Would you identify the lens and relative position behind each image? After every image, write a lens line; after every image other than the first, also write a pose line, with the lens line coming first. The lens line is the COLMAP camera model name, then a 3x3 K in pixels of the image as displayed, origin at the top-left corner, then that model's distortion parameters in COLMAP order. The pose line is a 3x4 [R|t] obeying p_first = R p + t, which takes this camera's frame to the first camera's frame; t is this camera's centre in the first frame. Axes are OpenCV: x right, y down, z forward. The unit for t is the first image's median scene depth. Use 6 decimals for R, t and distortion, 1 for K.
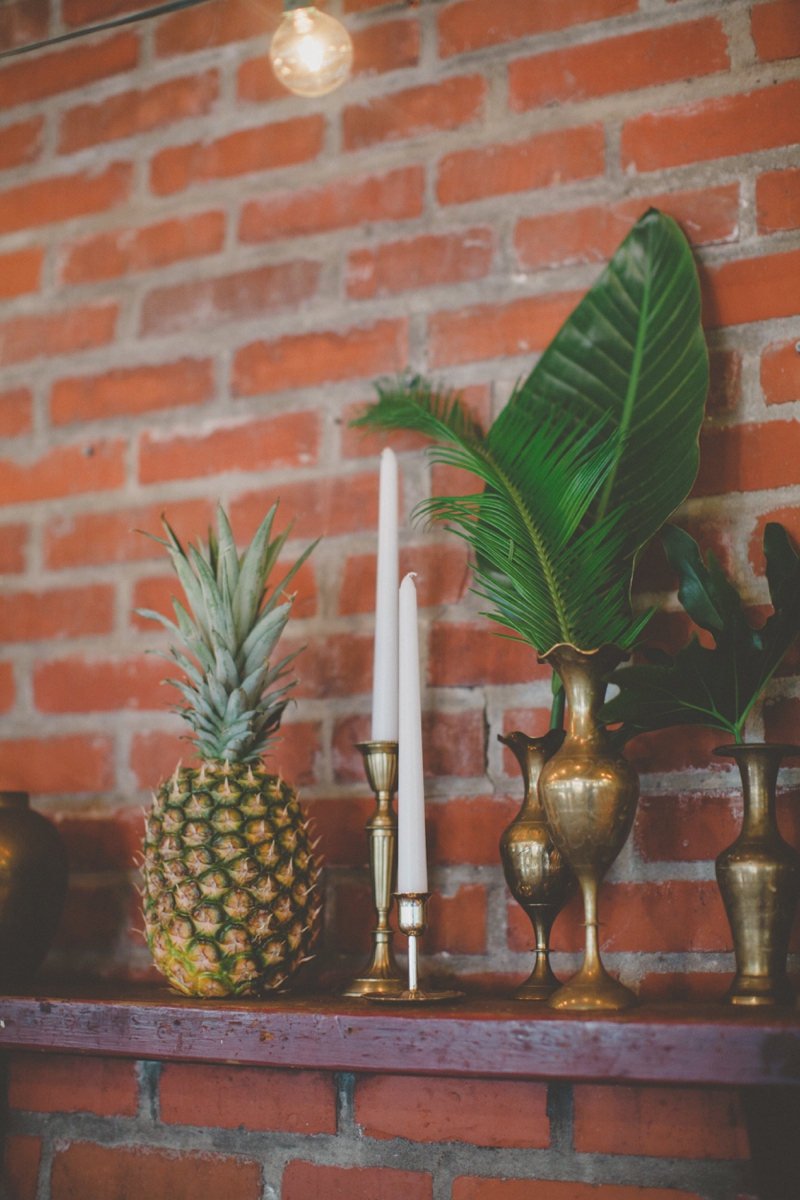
lens RADIAL K [[1783.6, 0, 400.3], [0, 1783.6, 600.2], [0, 0, 1]] dist [-0.141762, 0.000000]
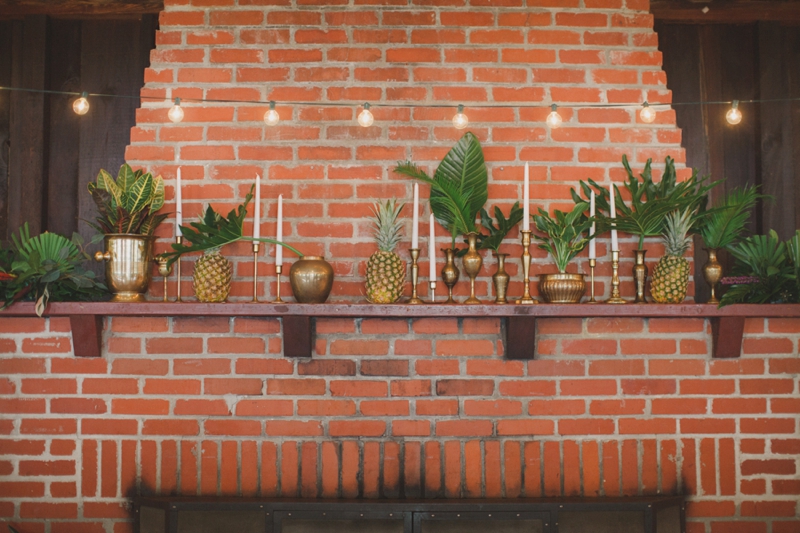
lens RADIAL K [[1189.1, 0, 399.8], [0, 1189.1, 266.6], [0, 0, 1]] dist [-0.141762, 0.000000]
pose [[0.872295, 0.036633, 0.487606, -1.336839], [-0.086953, 0.992917, 0.080957, -0.102819], [-0.481187, -0.113018, 0.869302, -1.420966]]
